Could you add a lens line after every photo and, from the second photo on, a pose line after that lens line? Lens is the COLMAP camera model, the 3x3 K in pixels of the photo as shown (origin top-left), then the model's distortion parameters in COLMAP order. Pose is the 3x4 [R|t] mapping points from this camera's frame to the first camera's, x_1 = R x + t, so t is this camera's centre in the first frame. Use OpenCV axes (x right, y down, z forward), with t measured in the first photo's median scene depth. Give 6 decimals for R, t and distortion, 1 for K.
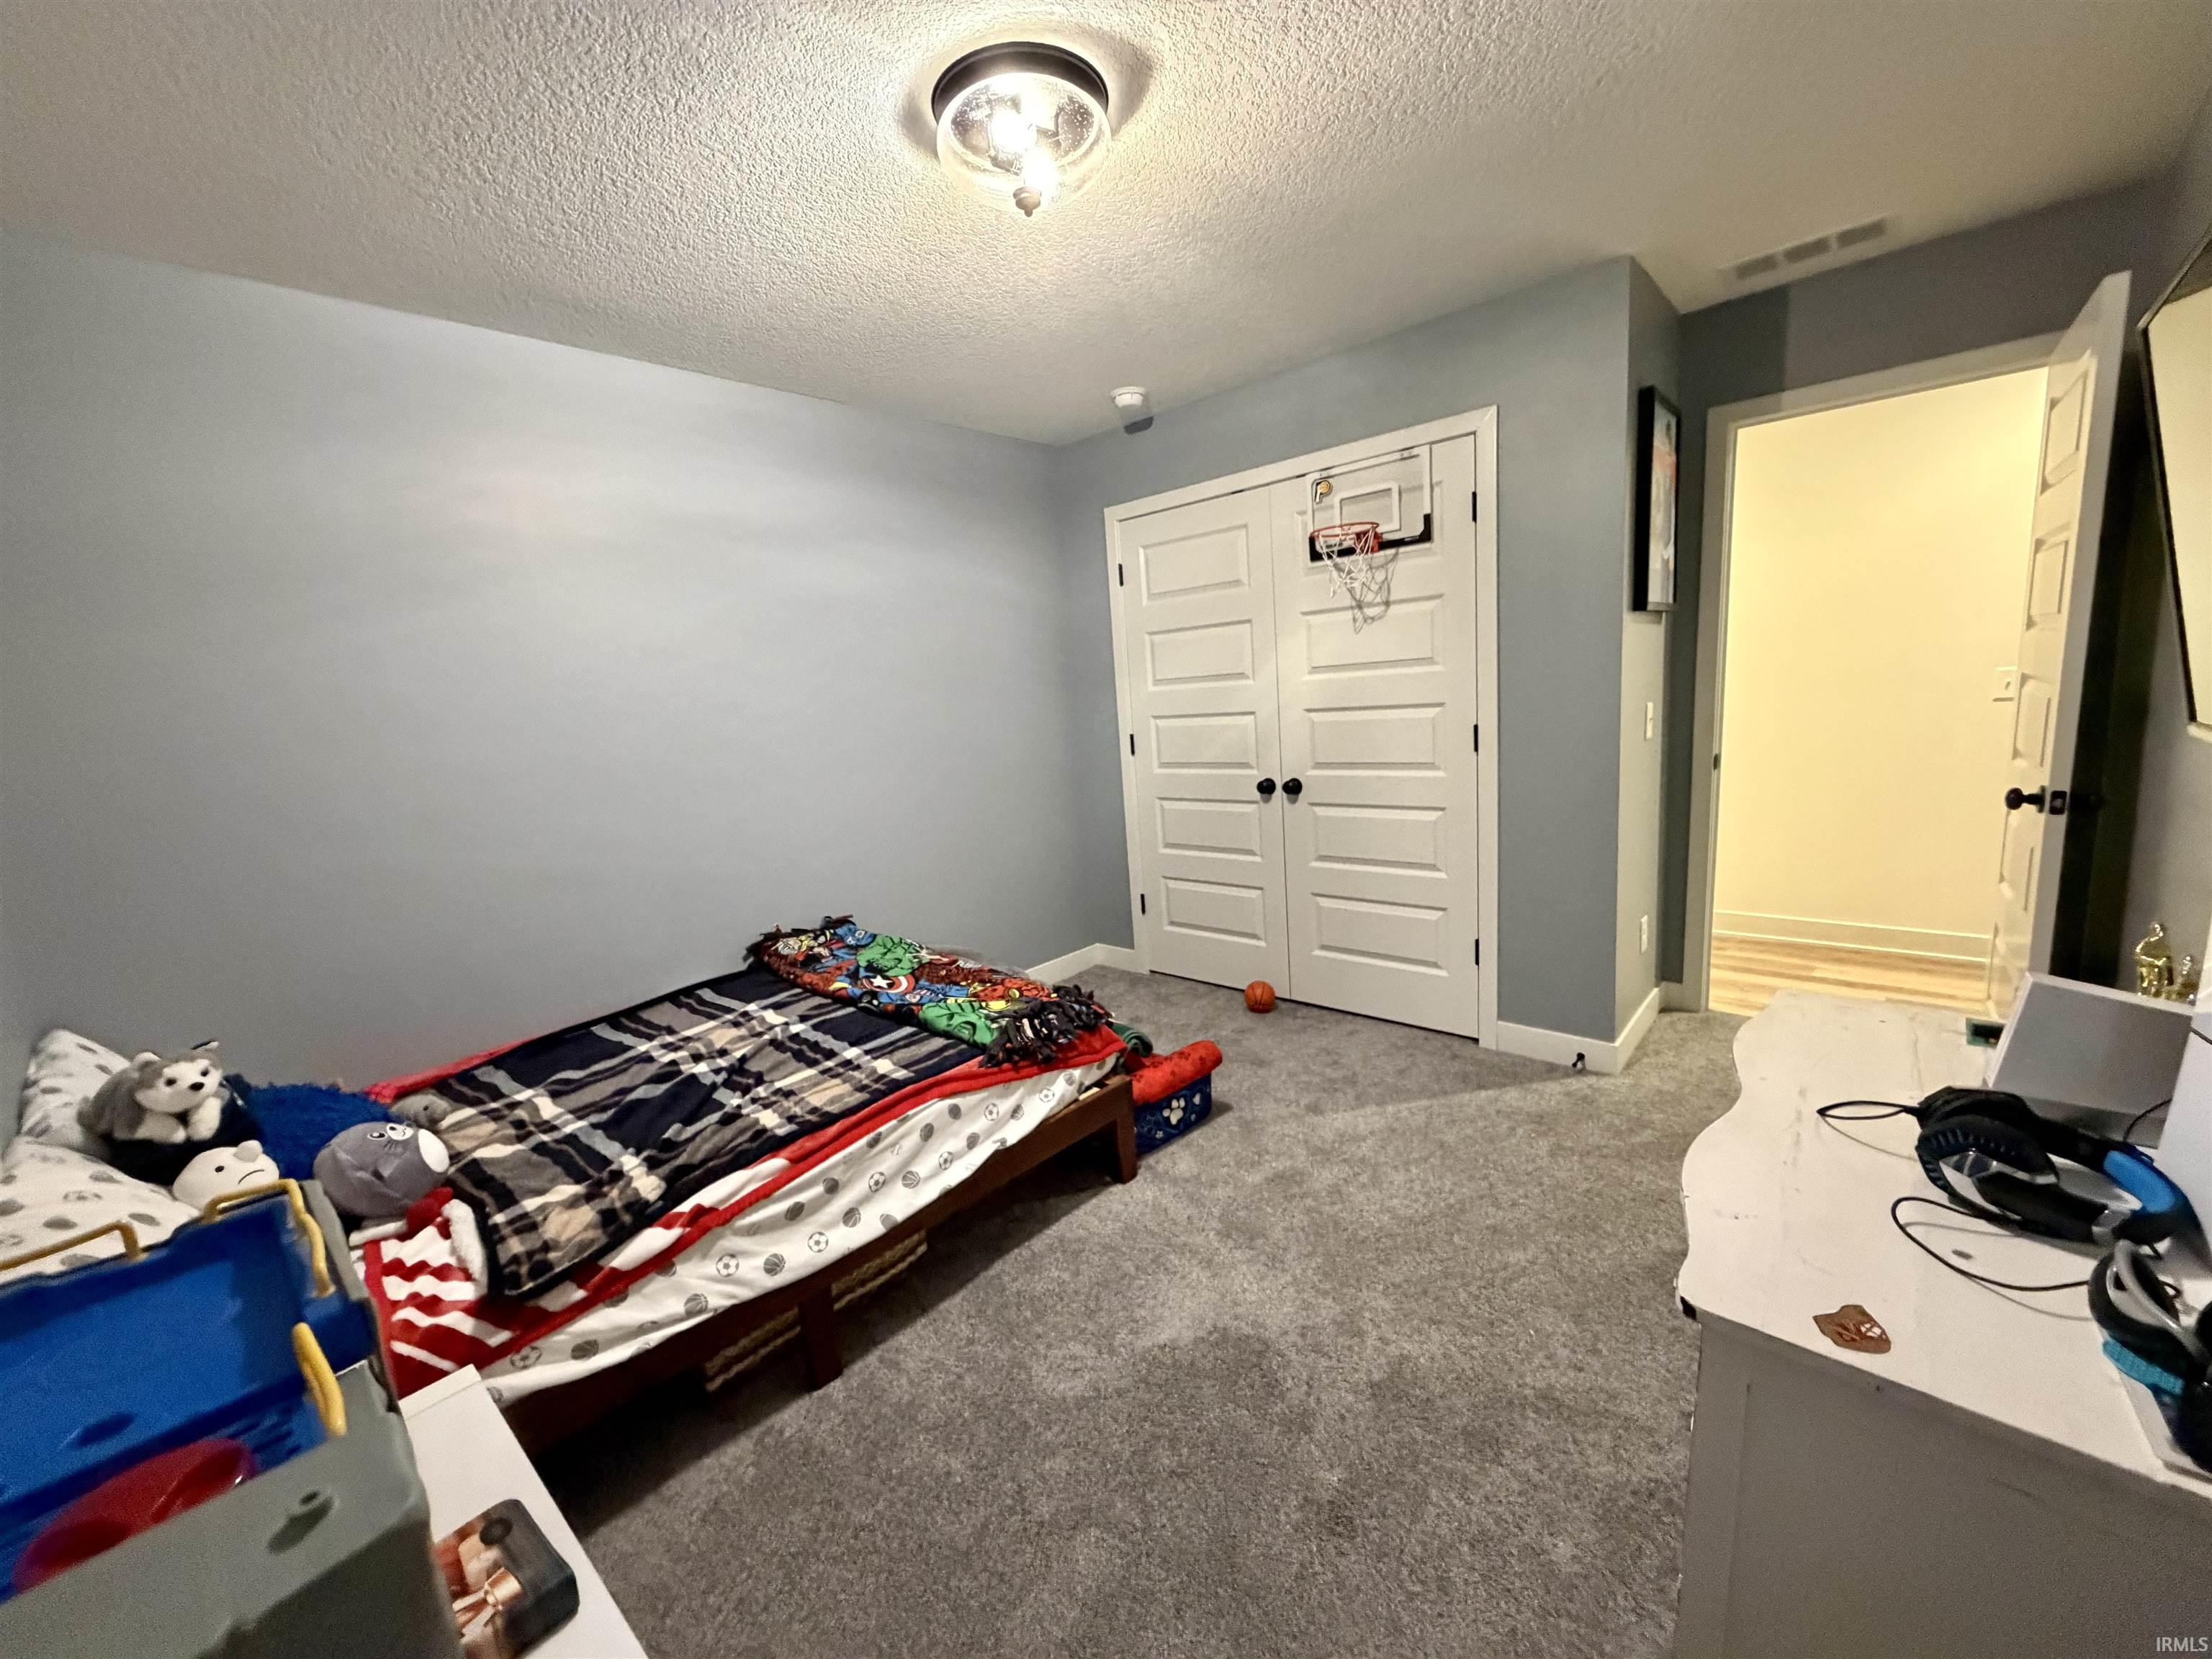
lens RADIAL K [[879.7, 0, 1105.0], [0, 879.7, 832.0], [0, 0, 1]] dist [-0.000301, -0.000556]
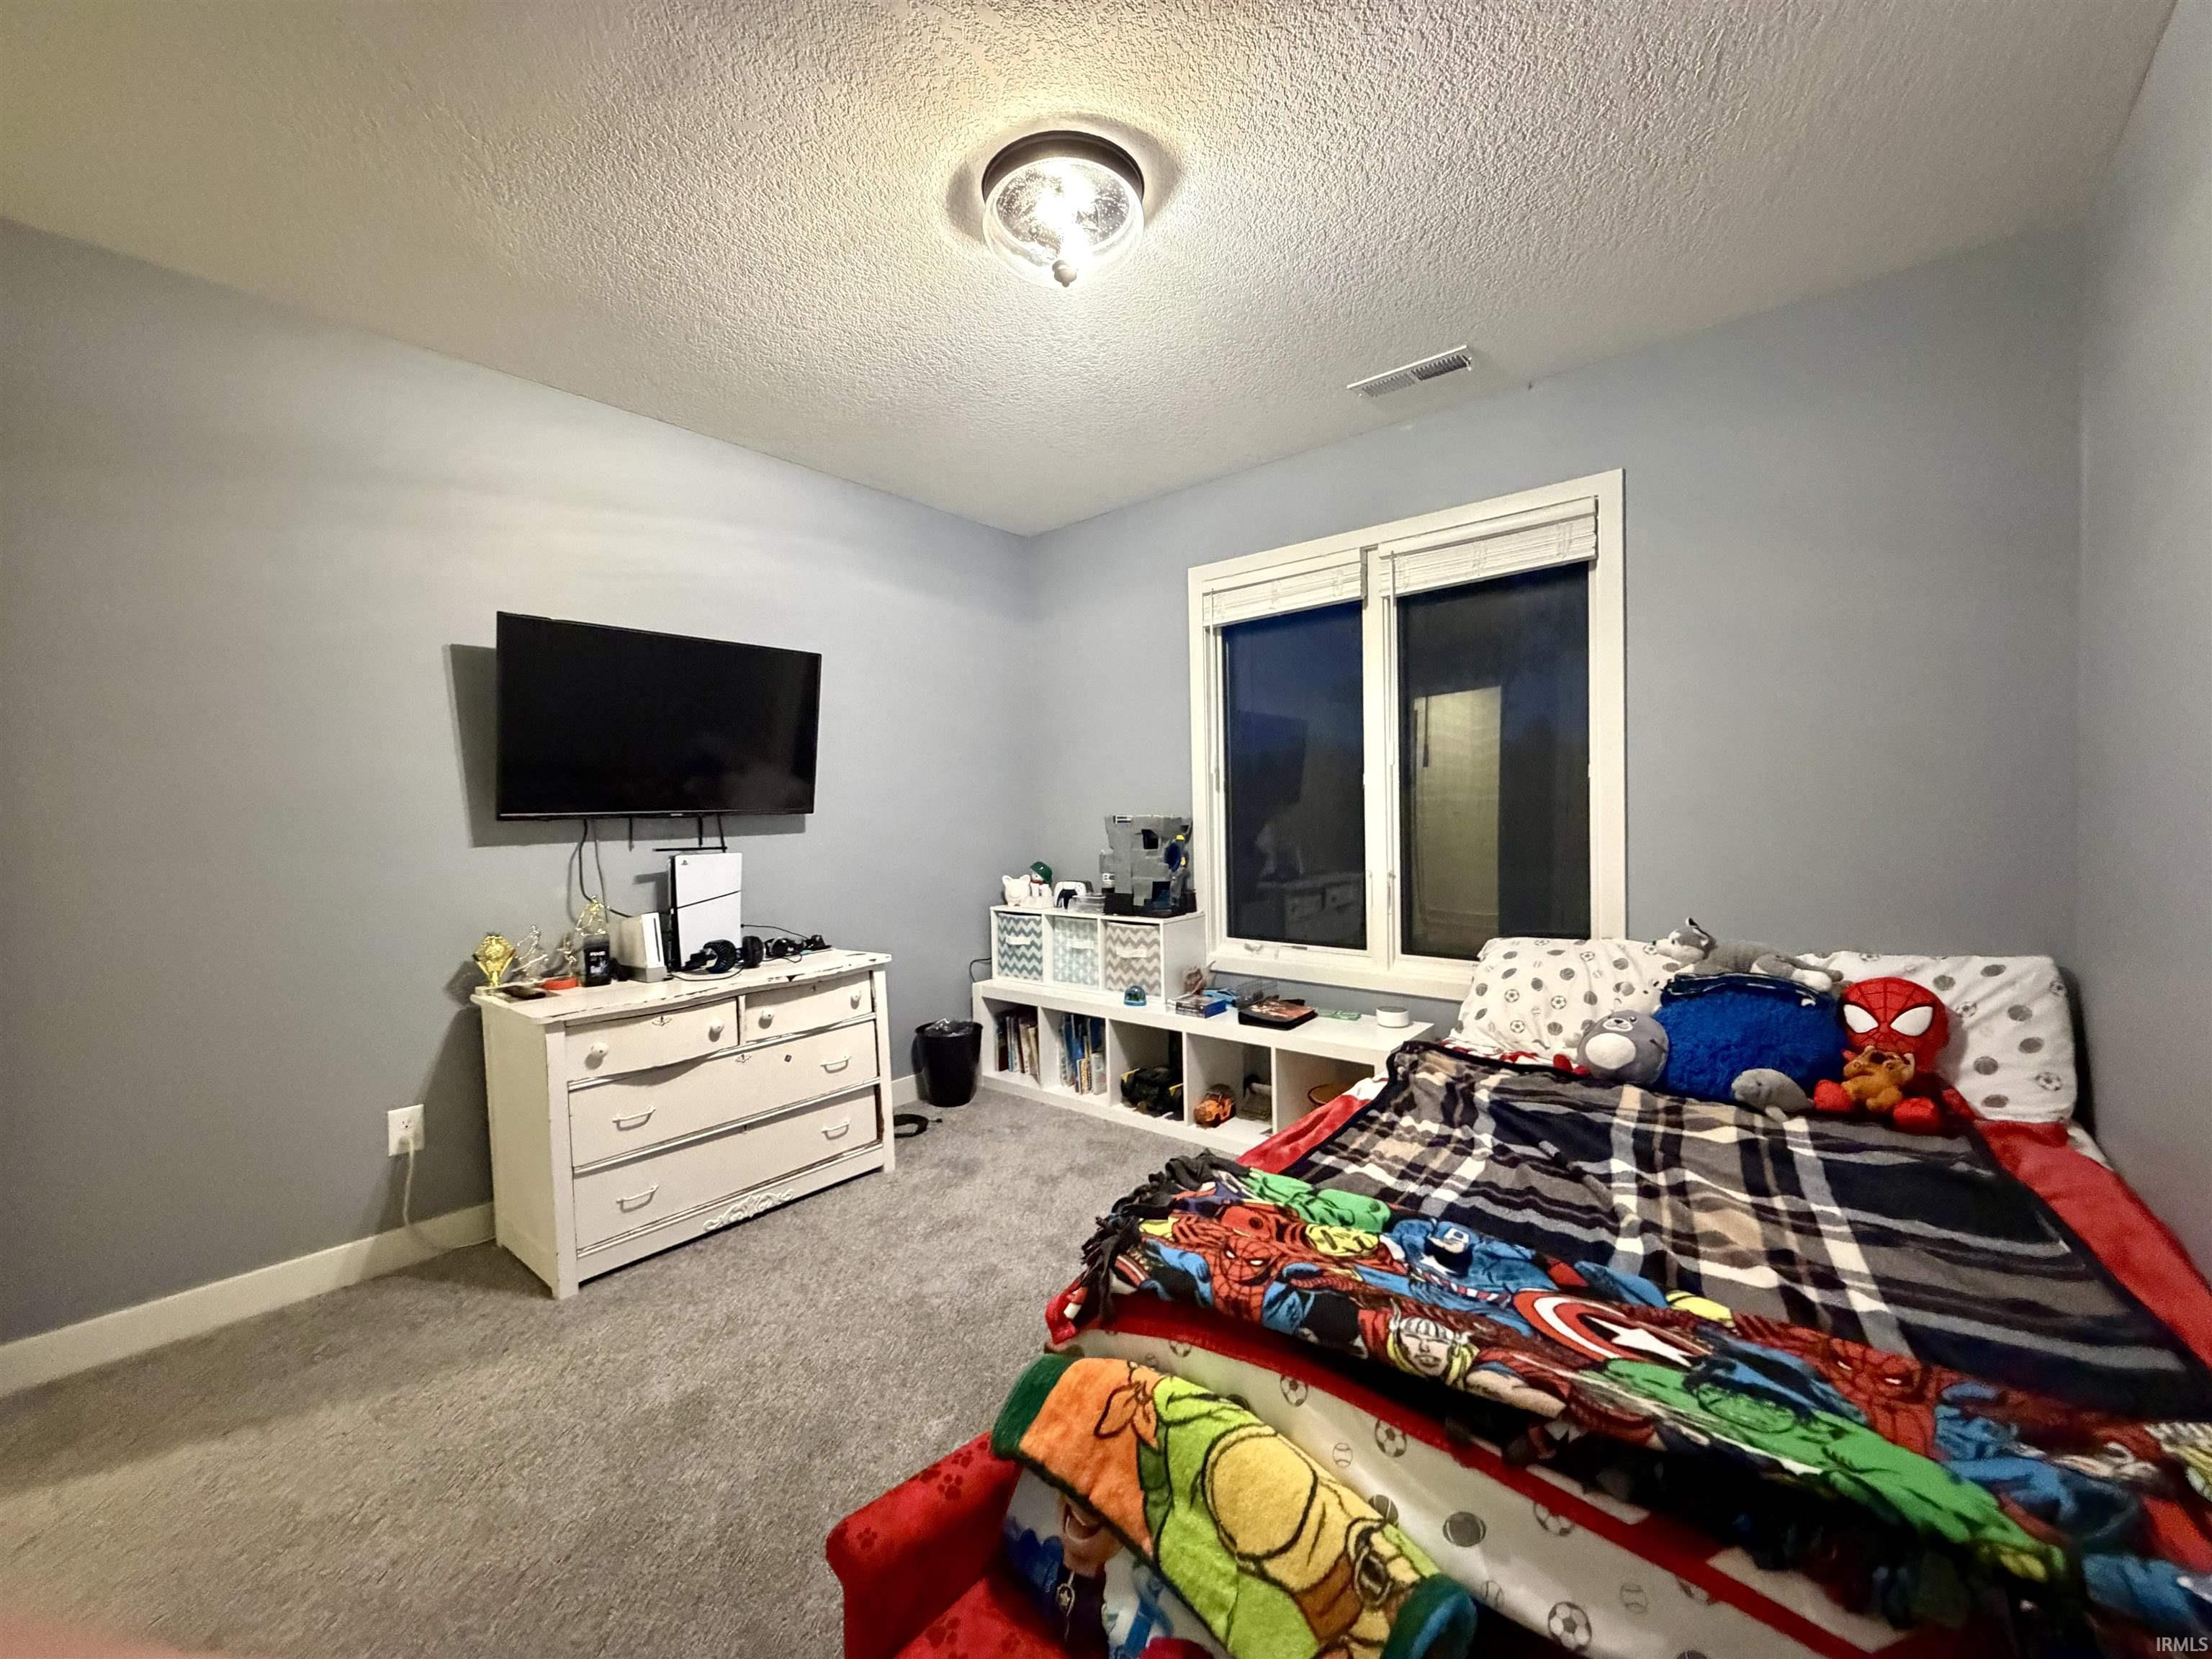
lens RADIAL K [[879.7, 0, 1096.3], [0, 879.7, 830.0], [0, 0, 1]] dist [-0.000301, -0.000556]
pose [[-0.995160, 0.093494, -0.030250, -0.023392], [0.086265, 0.978621, 0.186705, -0.207564], [0.047059, 0.183192, -0.981950, 1.825534]]
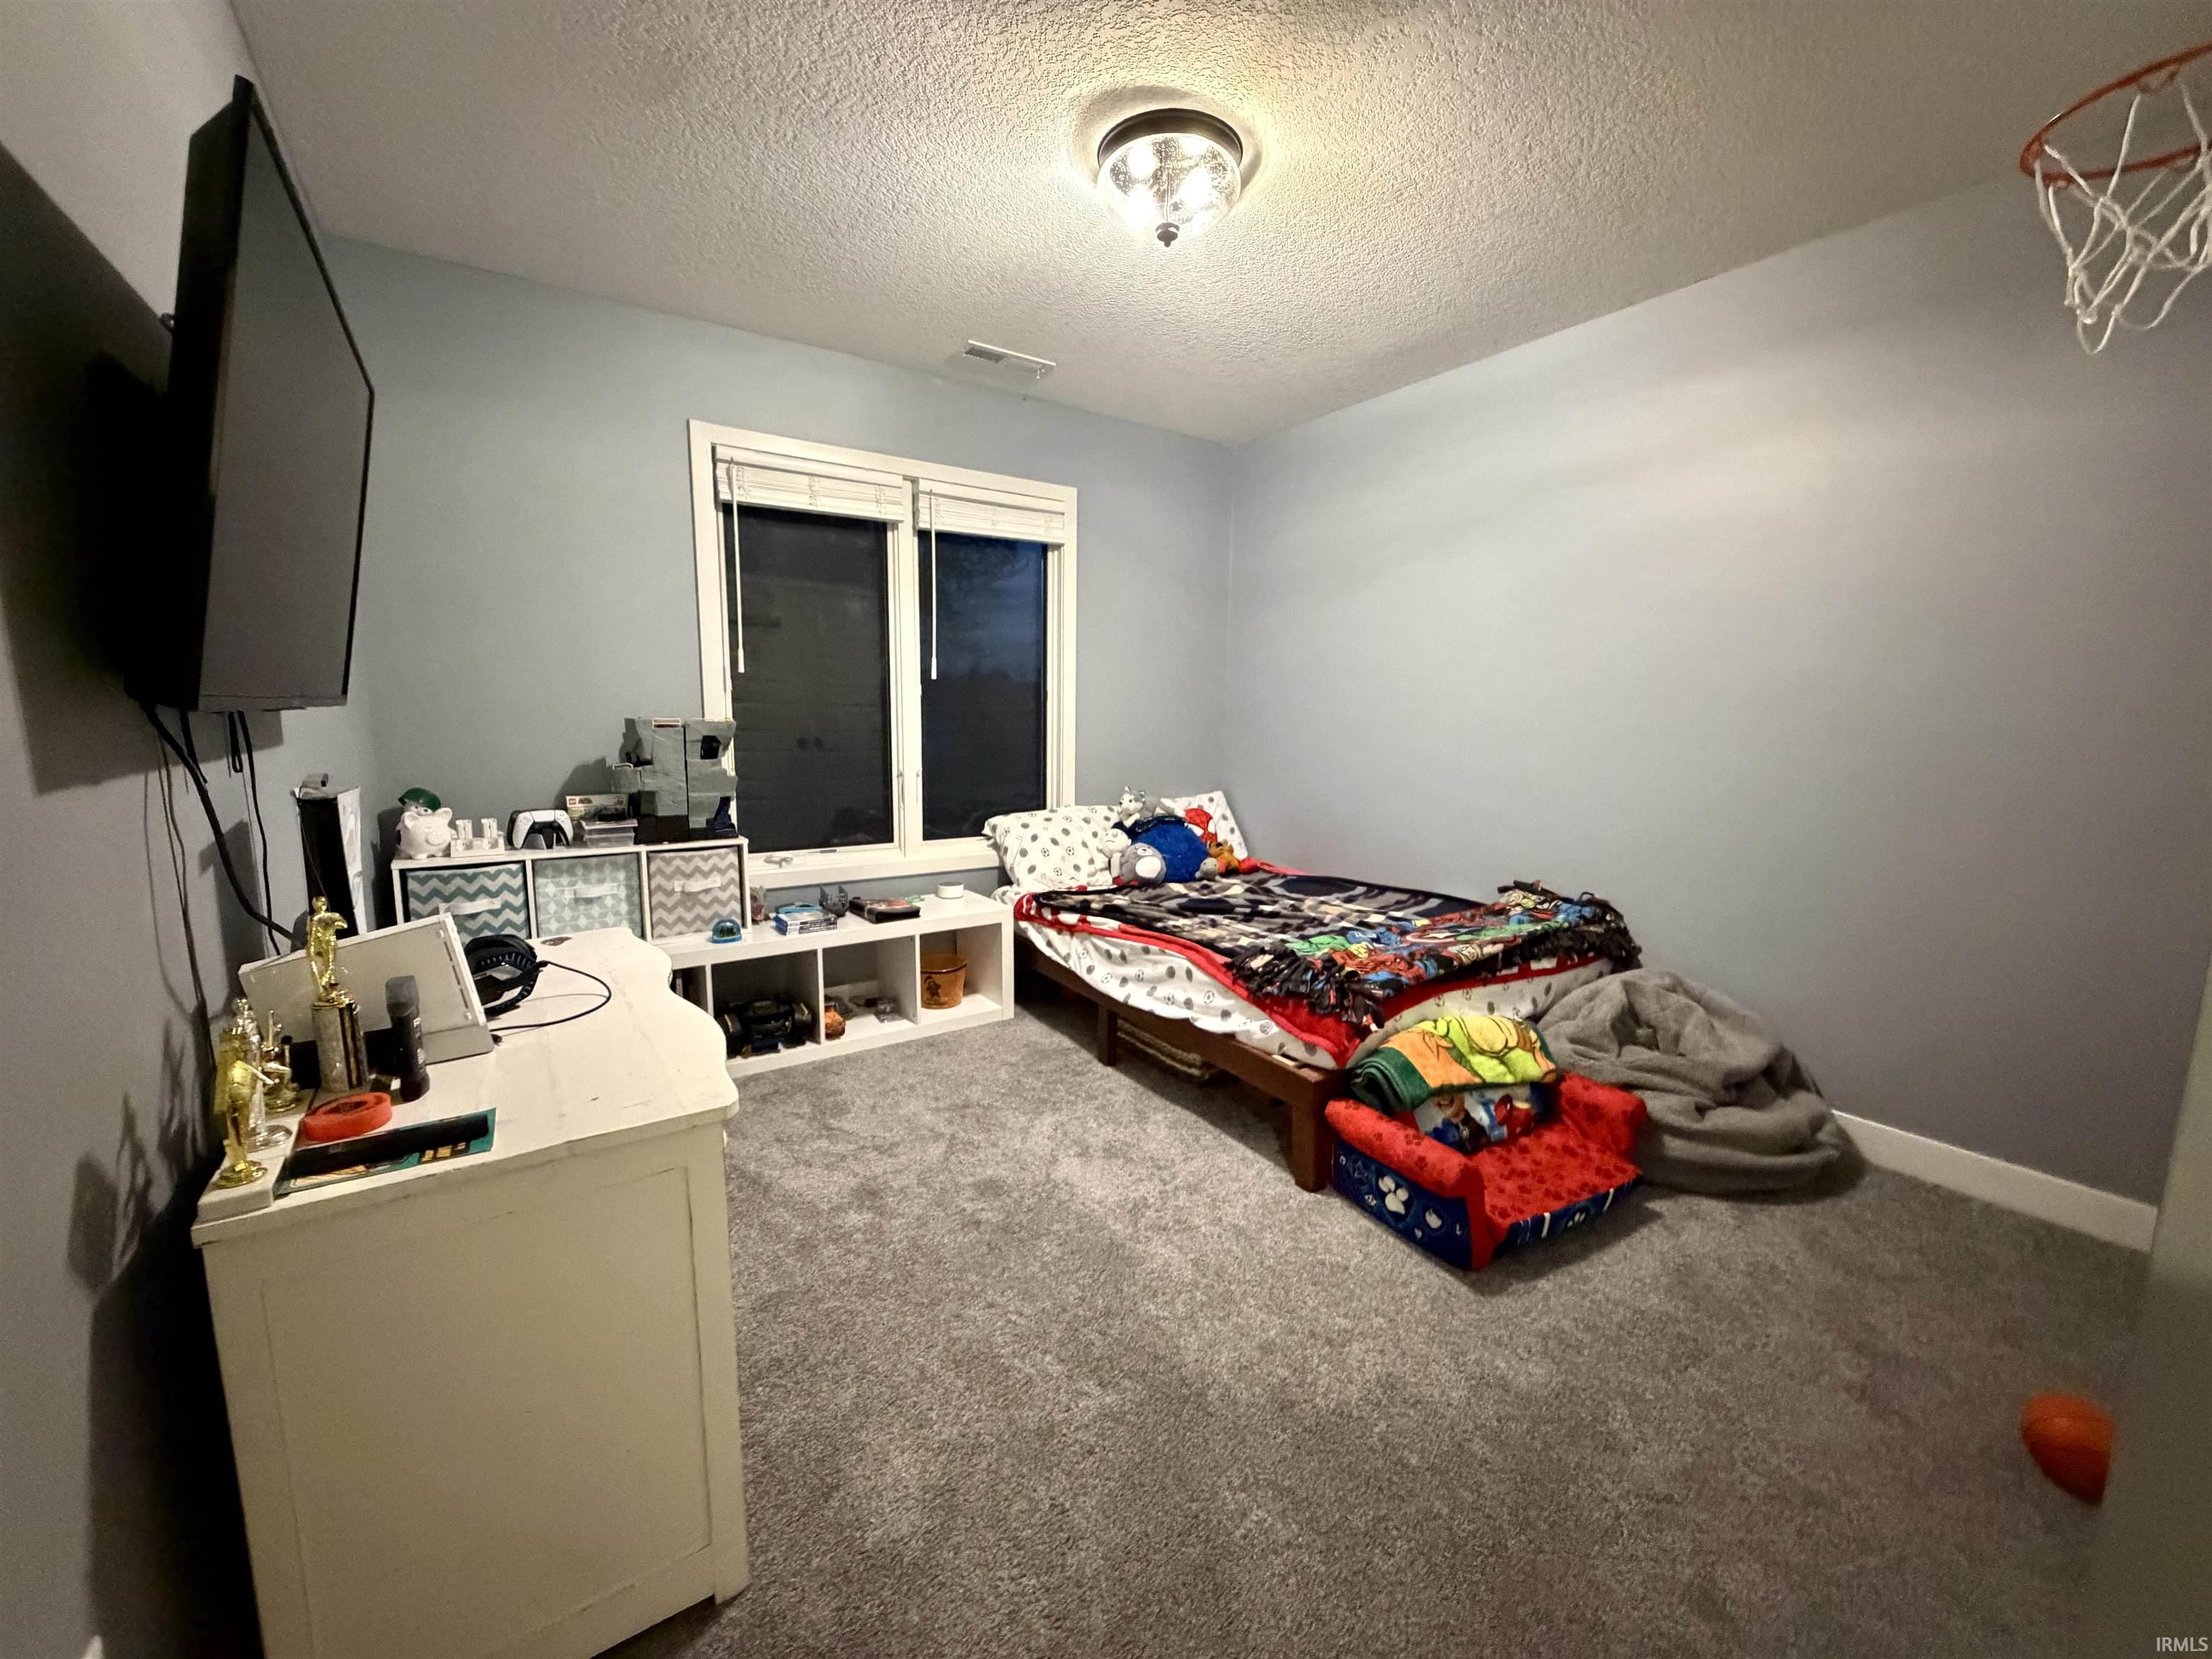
lens RADIAL K [[879.7, 0, 1101.4], [0, 879.7, 834.8], [0, 0, 1]] dist [-0.000301, -0.000556]
pose [[-0.236065, 0.205084, -0.949849, 1.045710], [-0.149529, 0.958167, 0.244042, -0.172949], [0.960164, 0.199640, -0.195524, 1.096643]]
